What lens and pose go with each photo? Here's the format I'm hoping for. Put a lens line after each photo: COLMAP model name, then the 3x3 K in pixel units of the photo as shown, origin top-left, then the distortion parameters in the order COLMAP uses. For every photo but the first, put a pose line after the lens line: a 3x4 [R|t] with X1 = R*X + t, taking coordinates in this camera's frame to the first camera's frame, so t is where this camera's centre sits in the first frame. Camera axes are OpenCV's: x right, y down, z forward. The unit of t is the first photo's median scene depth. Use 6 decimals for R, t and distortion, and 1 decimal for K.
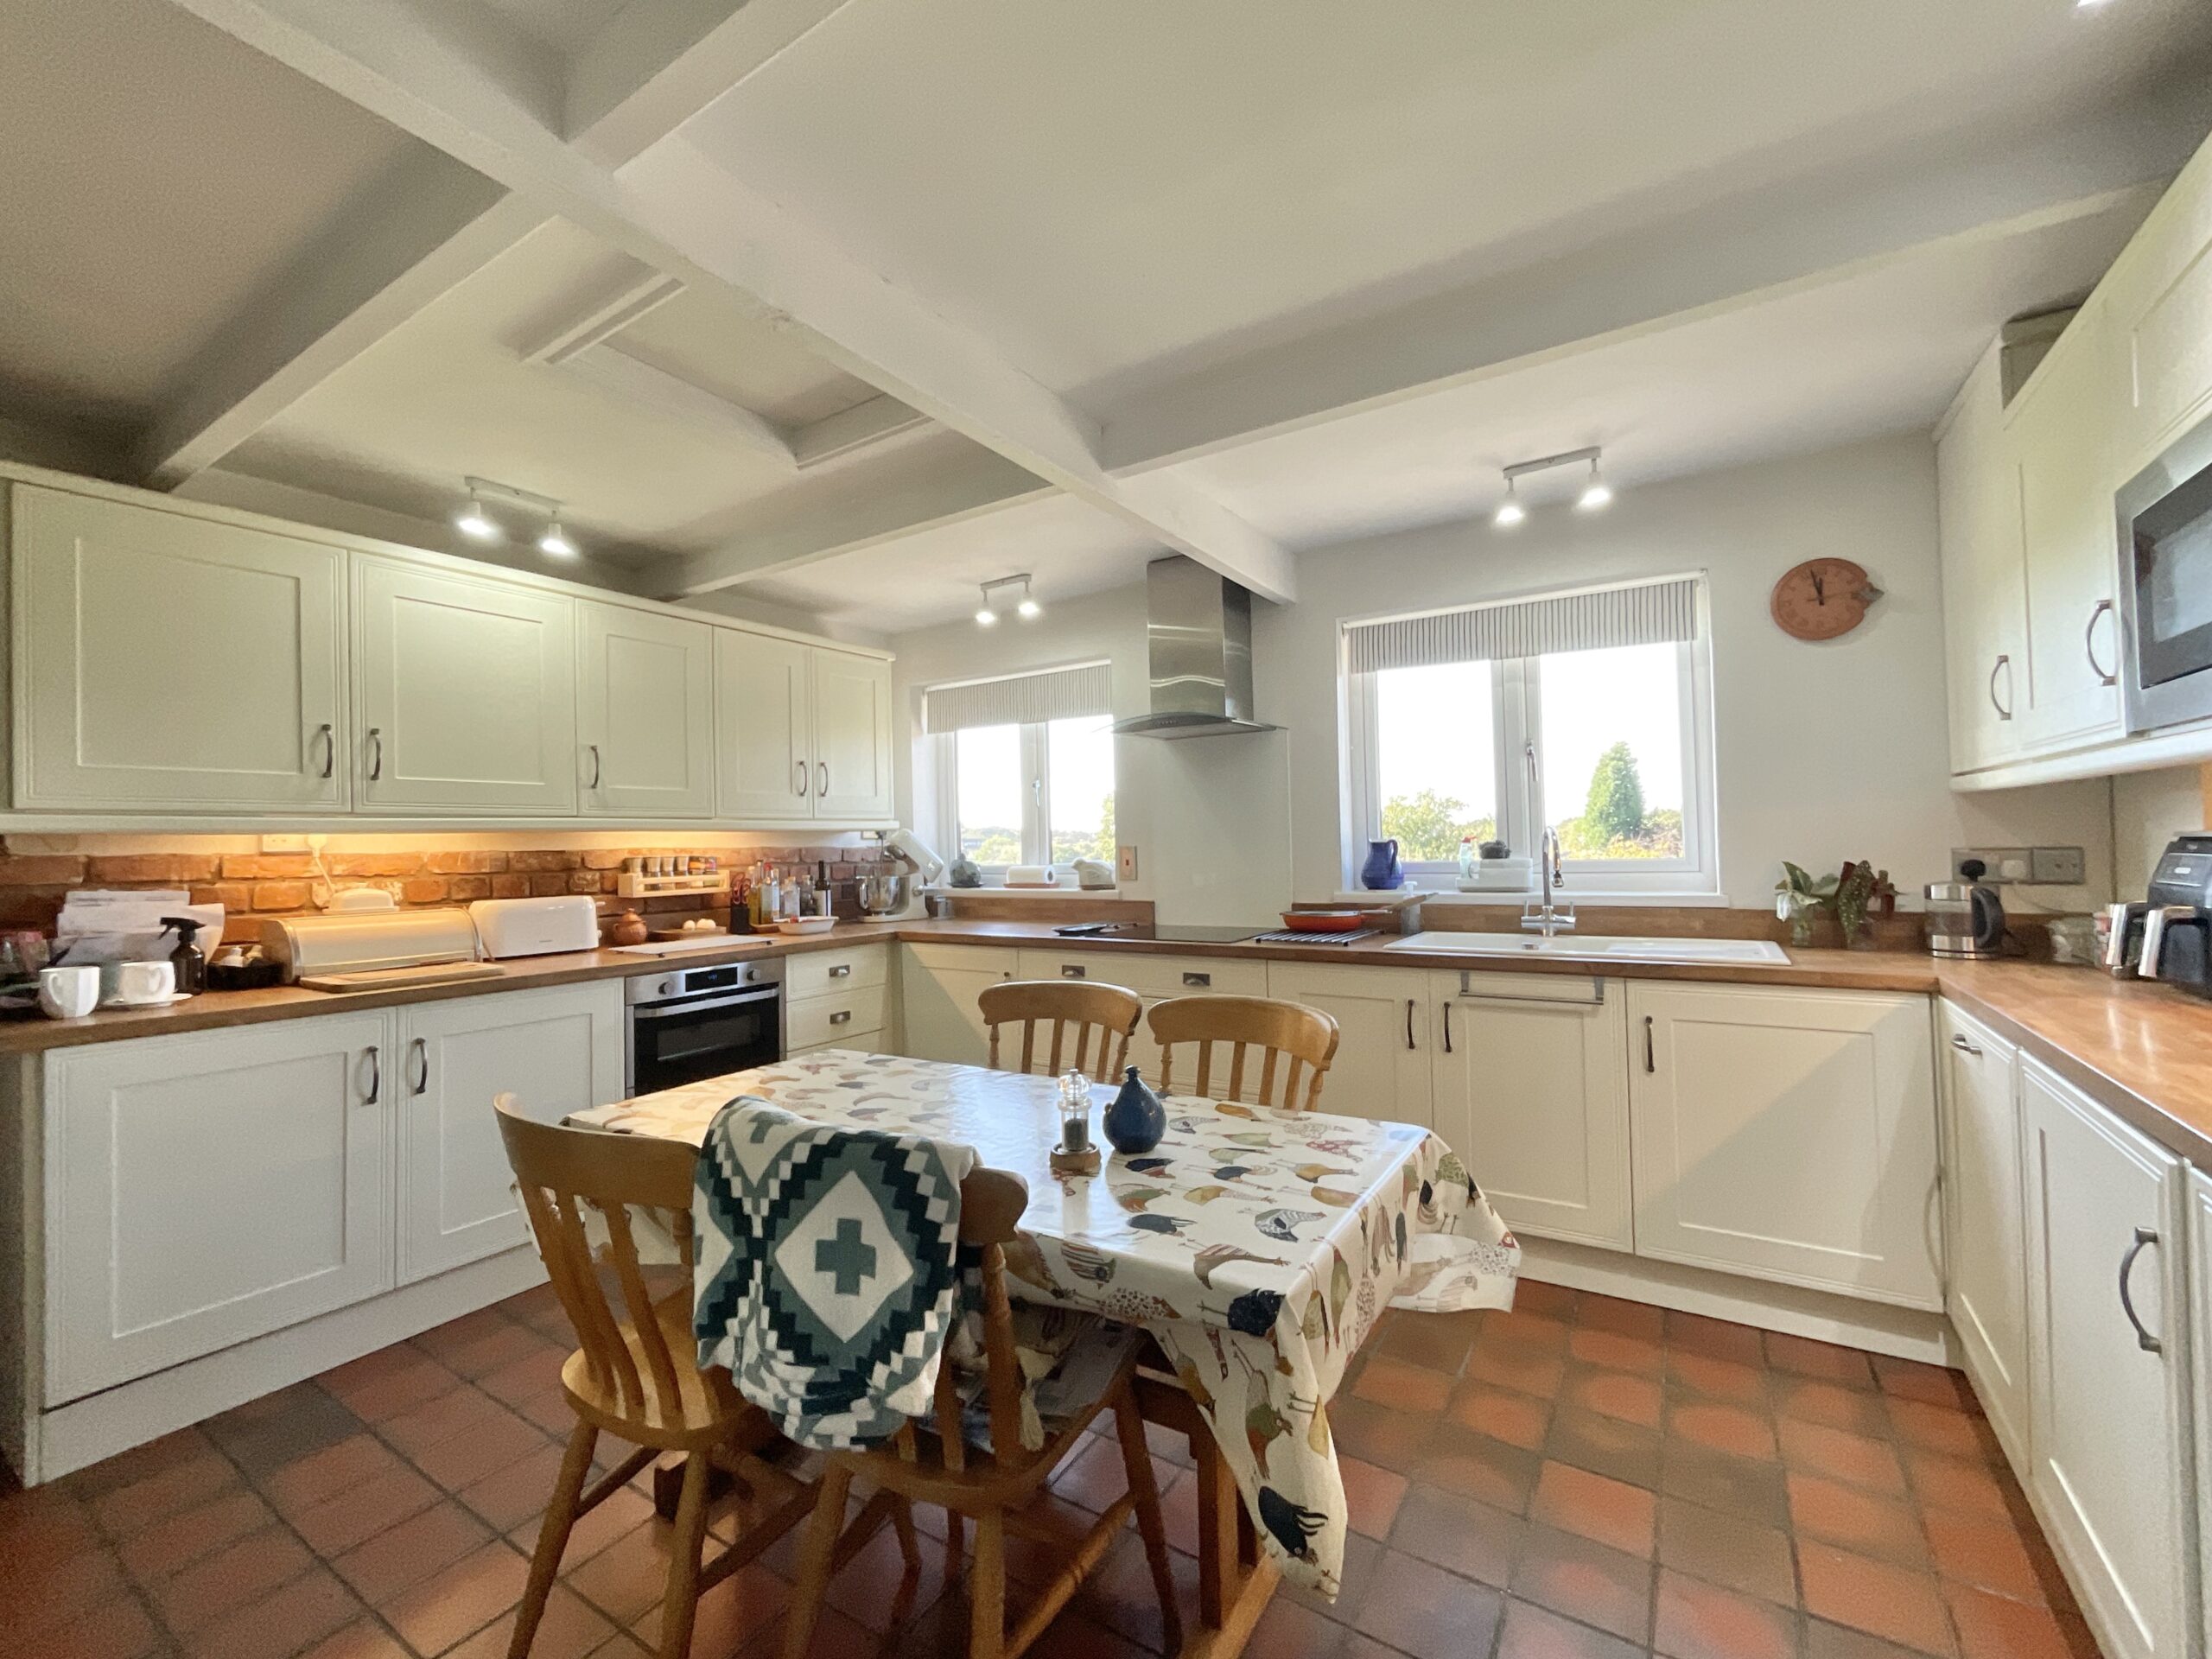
lens RADIAL K [[900.1, 0, 1114.5], [0, 900.1, 896.8], [0, 0, 1]] dist [0.000304, 0.000052]
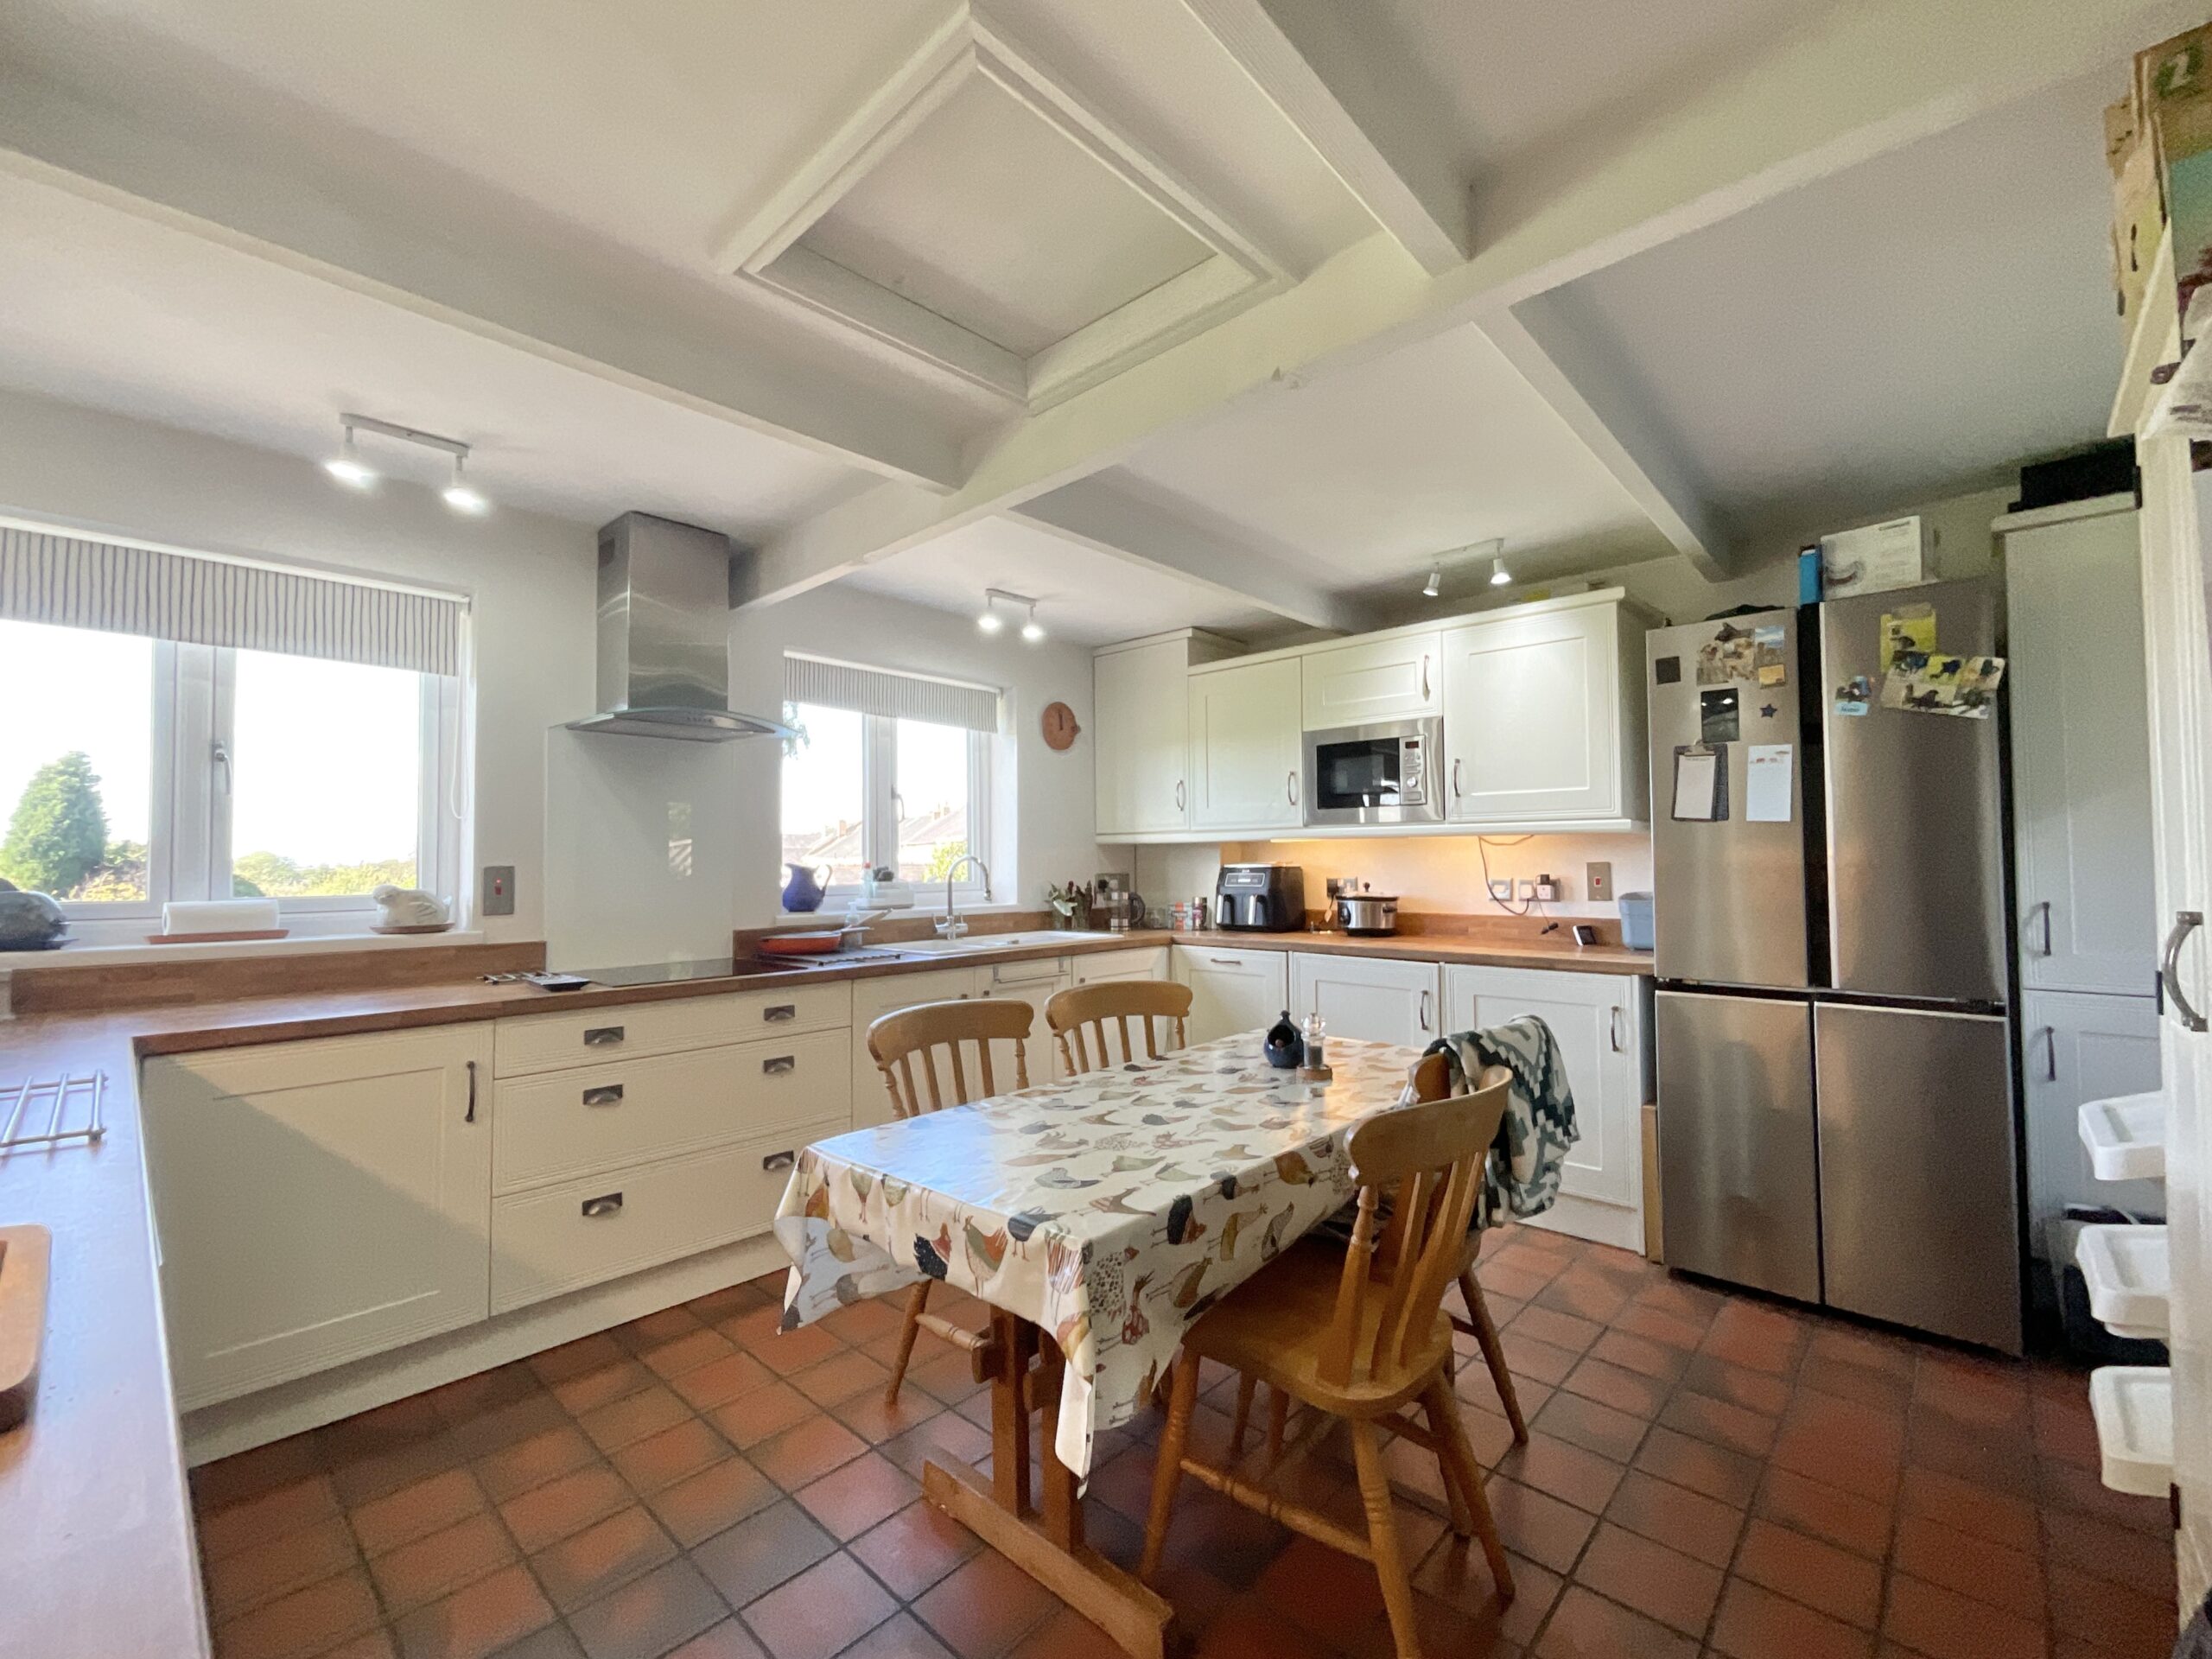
lens RADIAL K [[948.2, 0, 1106.0], [0, 948.2, 829.5], [0, 0, 1]] dist [0.110137, -0.000078]
pose [[0.187099, 0.060321, 0.980487, -0.958100], [0.060173, 0.995535, -0.072729, -0.000182], [-0.980496, 0.072607, 0.182634, 0.613418]]
